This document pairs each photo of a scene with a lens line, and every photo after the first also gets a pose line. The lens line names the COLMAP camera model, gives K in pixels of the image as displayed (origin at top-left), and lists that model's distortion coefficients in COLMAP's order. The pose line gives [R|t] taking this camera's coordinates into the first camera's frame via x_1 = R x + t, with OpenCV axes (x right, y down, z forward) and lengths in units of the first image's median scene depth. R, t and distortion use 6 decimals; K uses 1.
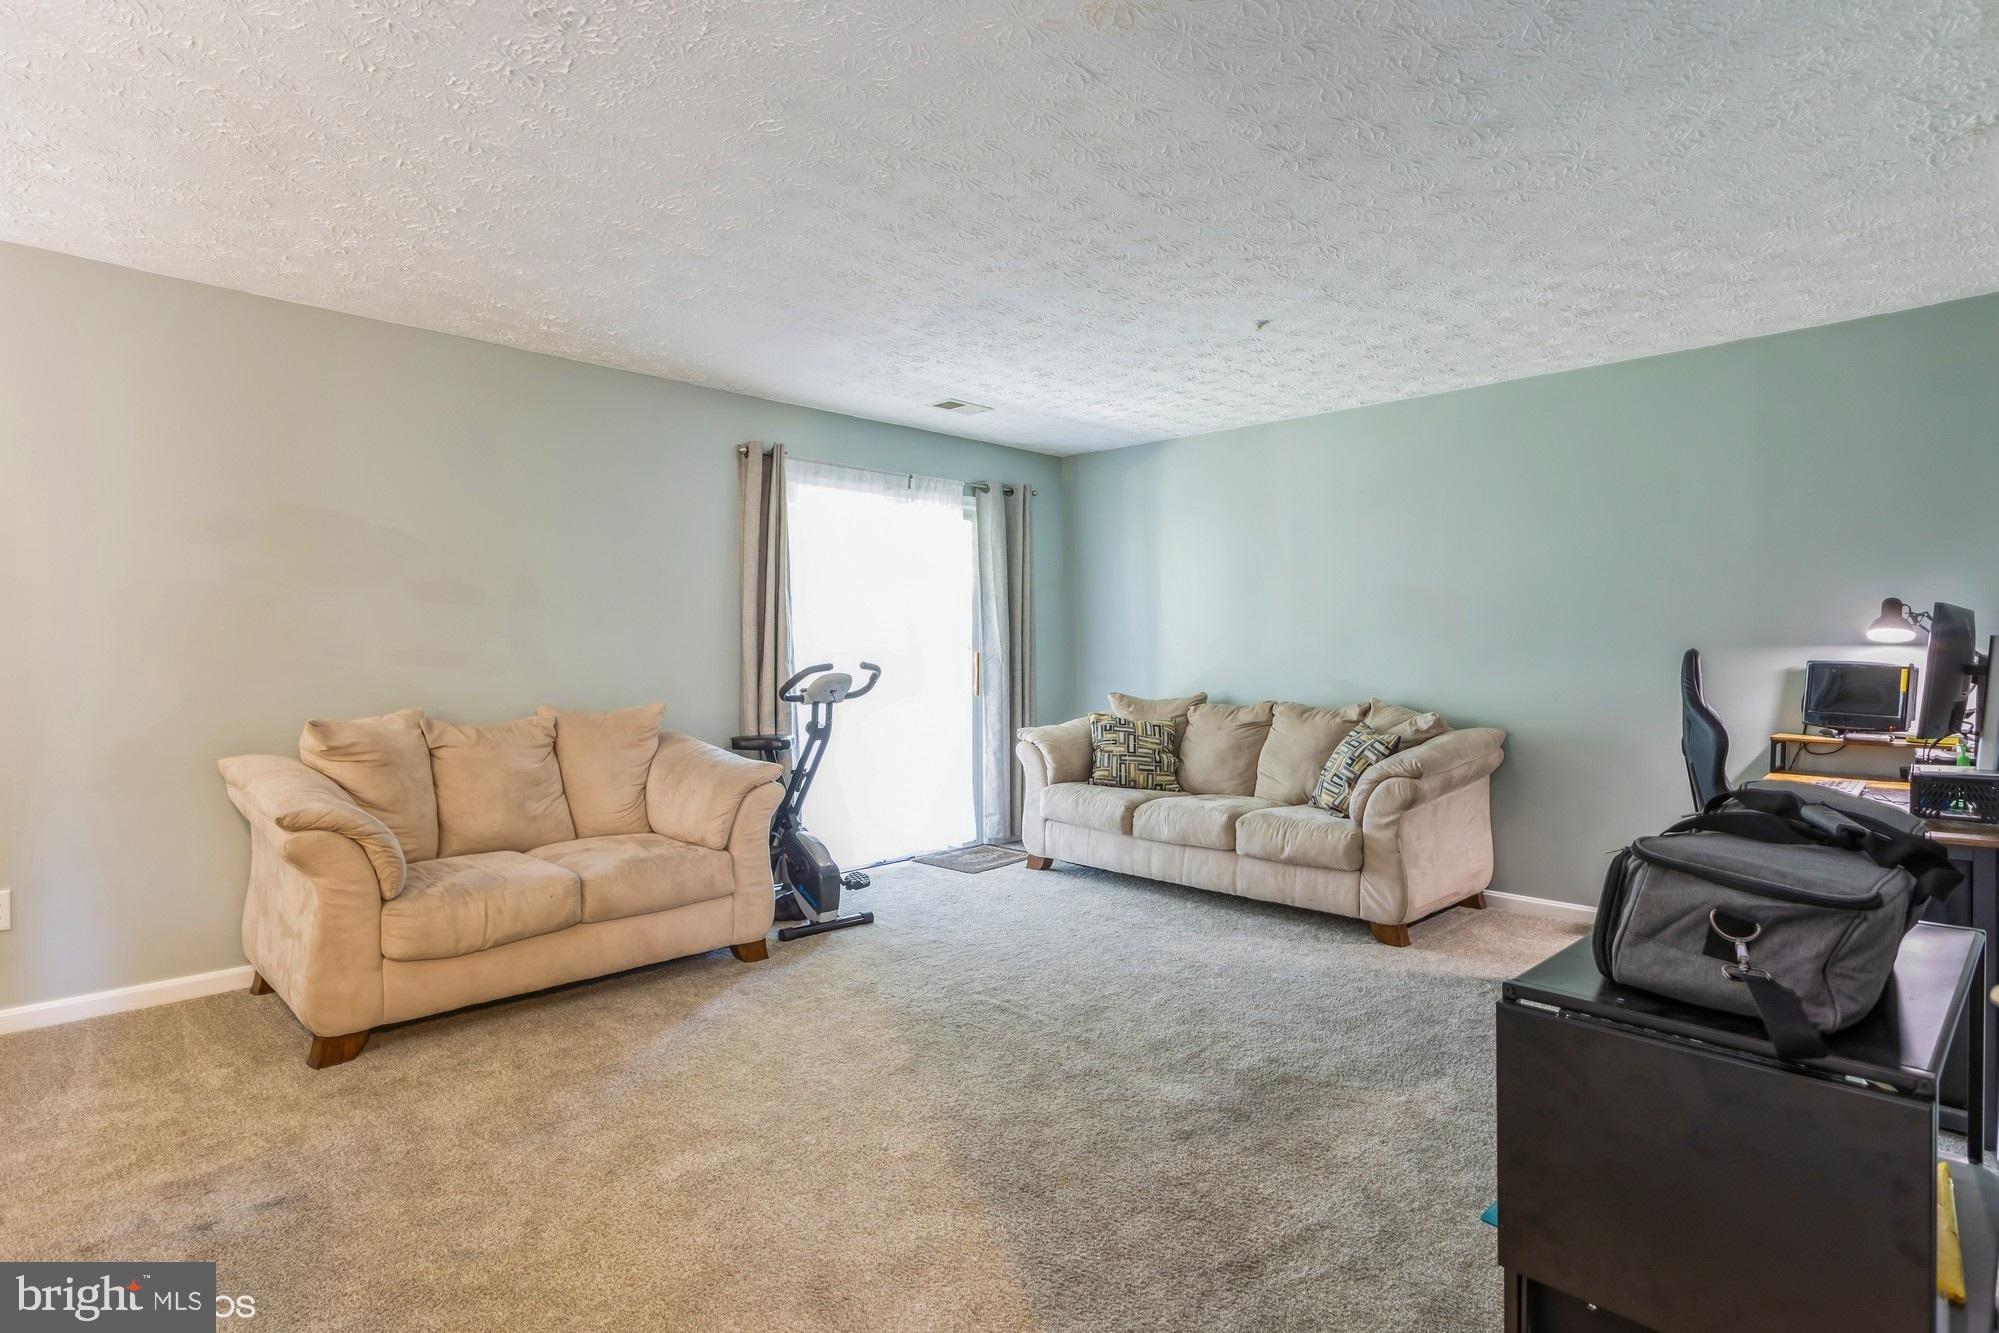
lens RADIAL K [[1020.7, 0, 1008.8], [0, 1020.7, 674.8], [0, 0, 1]] dist [-0.001852, 0.000025]
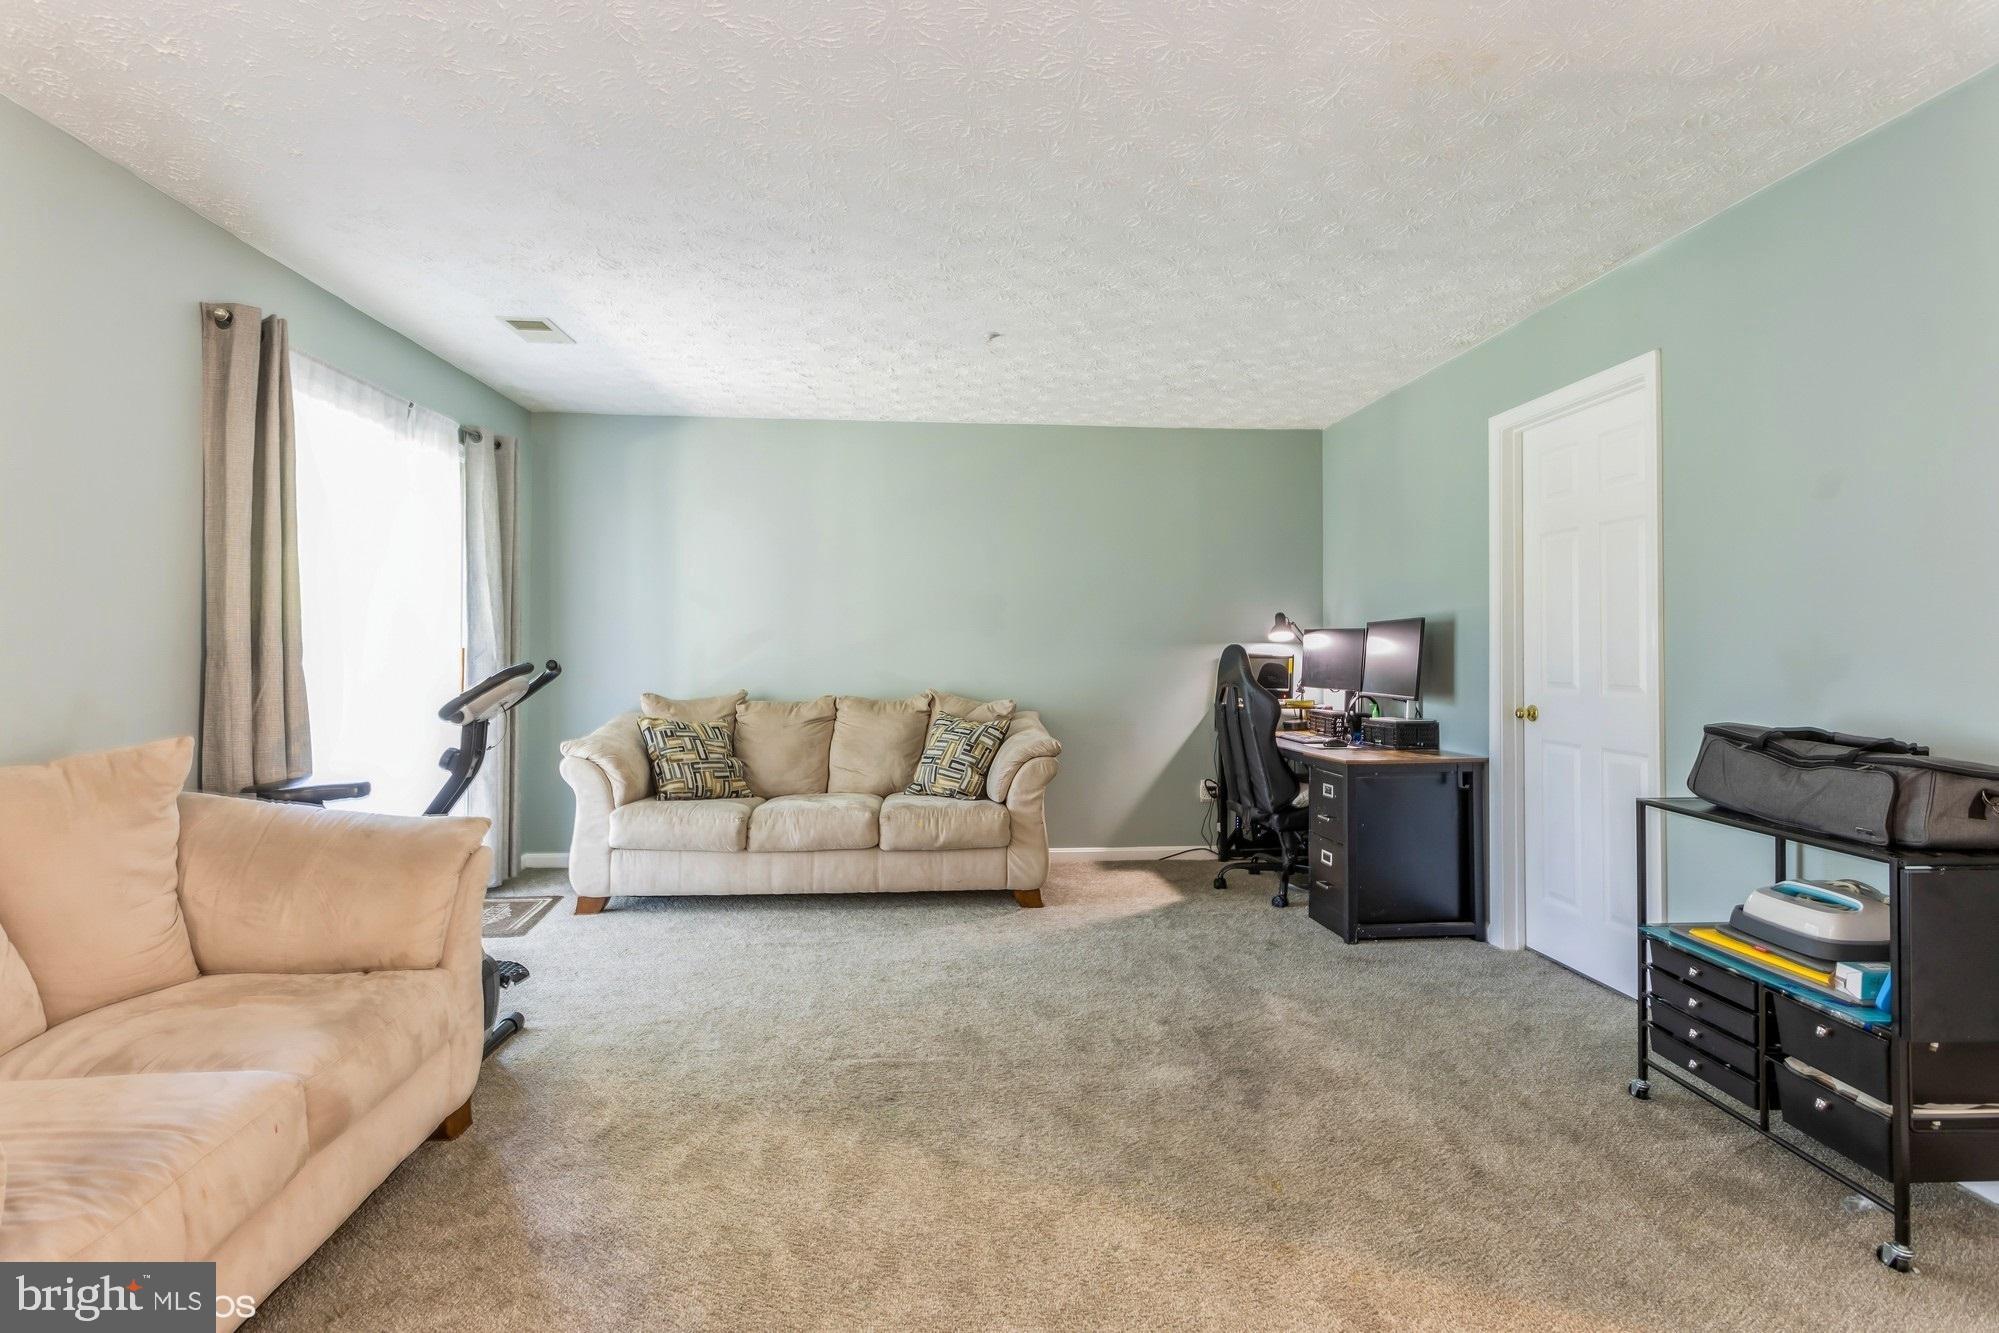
lens RADIAL K [[964.7, 0, 998.8], [0, 964.7, 641.7], [0, 0, 1]] dist [0.001826, 0.001927]
pose [[0.650951, 0.004839, 0.759105, -0.393775], [0.016015, 0.999670, -0.020106, -0.006424], [-0.758951, 0.025245, 0.650658, 0.278550]]
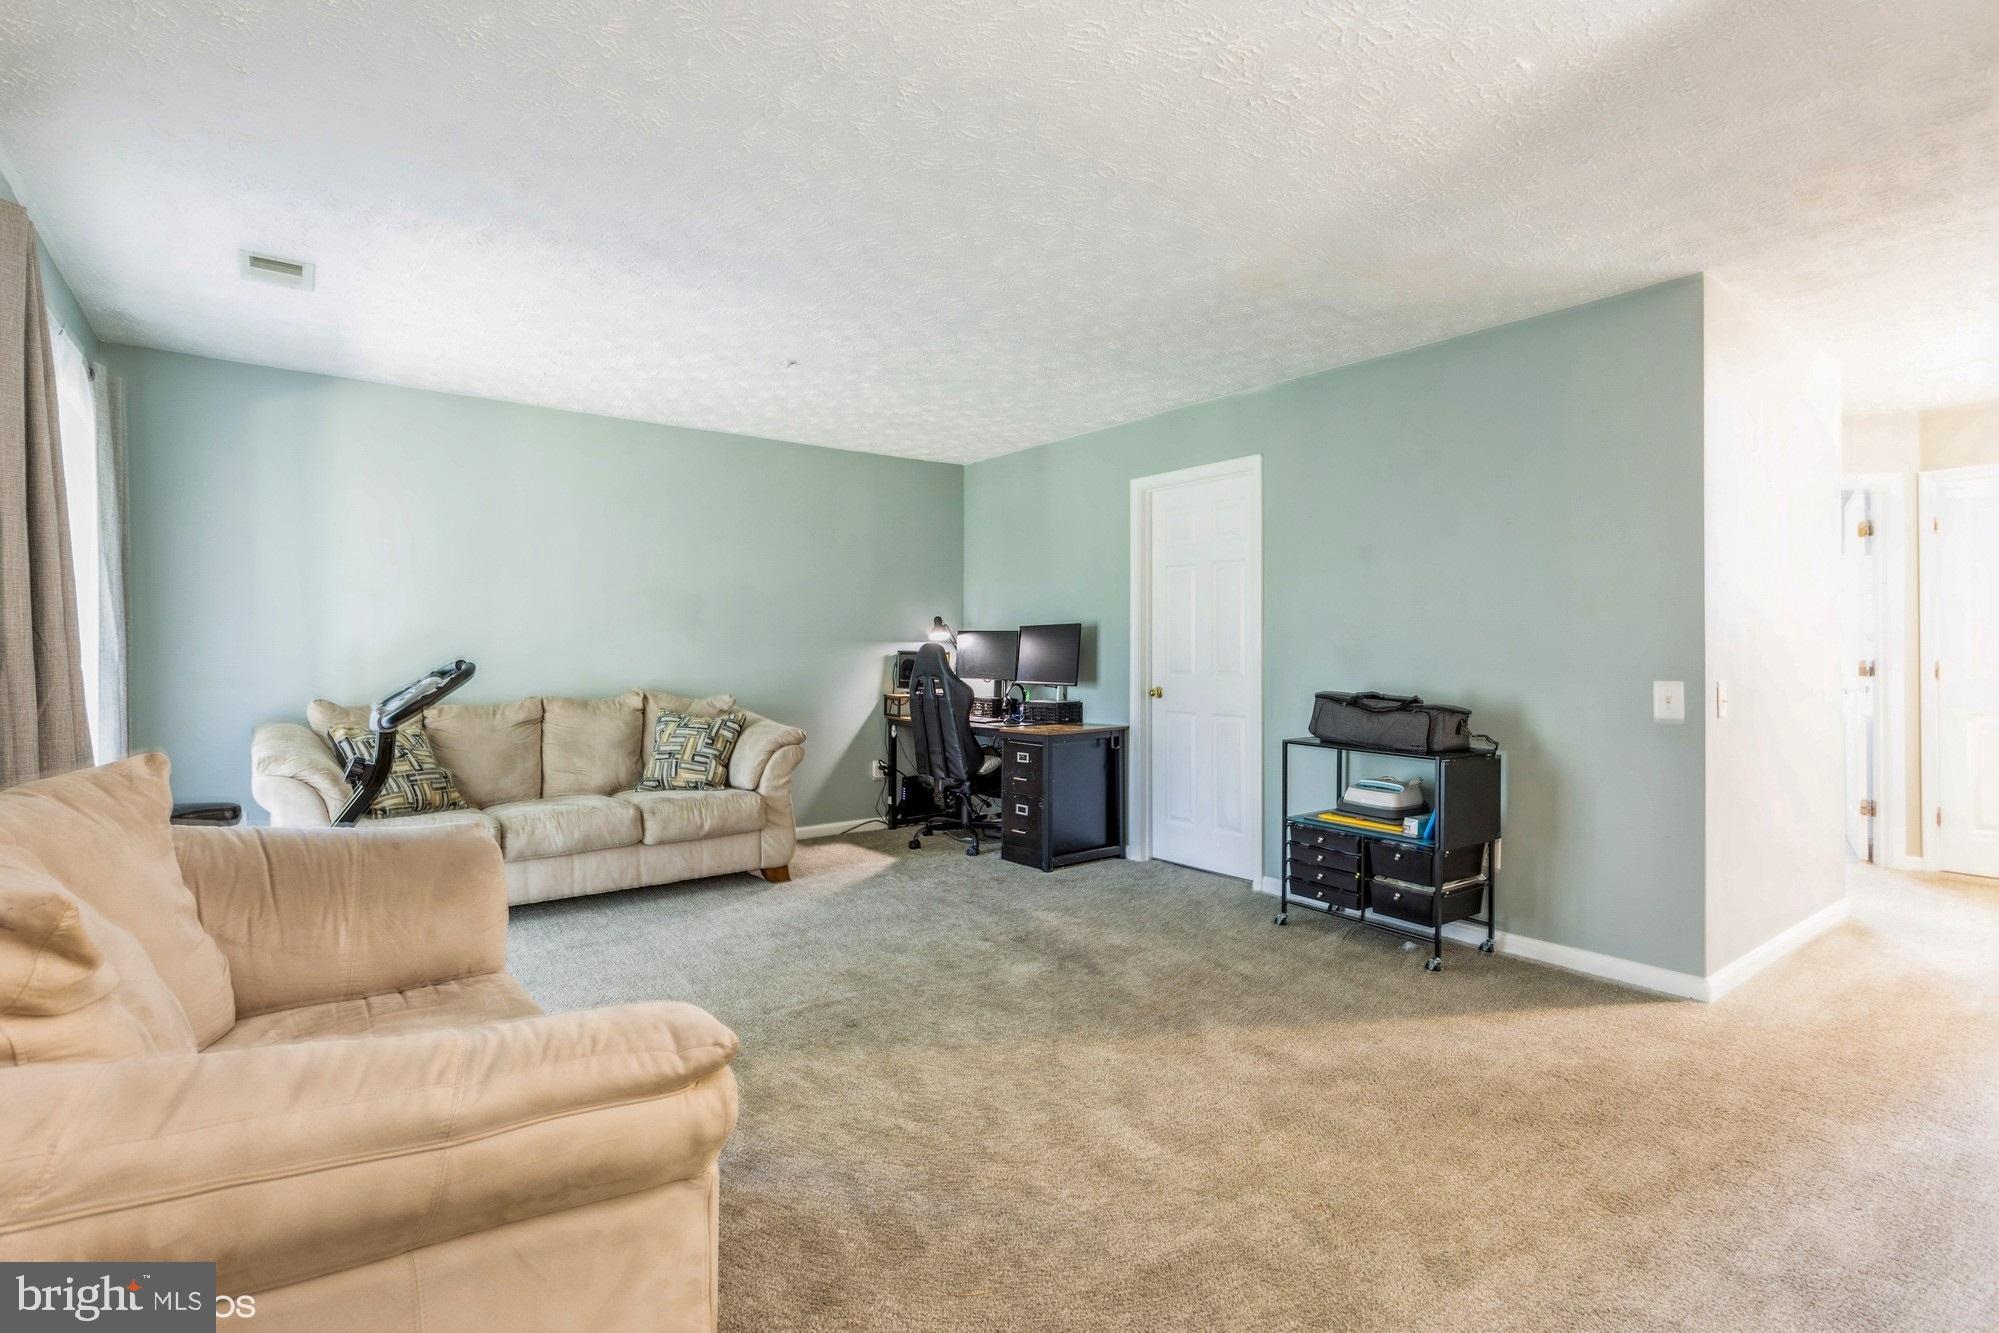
lens RADIAL K [[958.3, 0, 1002.8], [0, 958.3, 655.7], [0, 0, 1]] dist [0.002515, 0.000395]
pose [[0.135991, -0.010355, 0.990656, -0.631614], [0.020310, 0.999764, 0.007662, -0.011277], [-0.990502, 0.019078, 0.136169, 0.486089]]
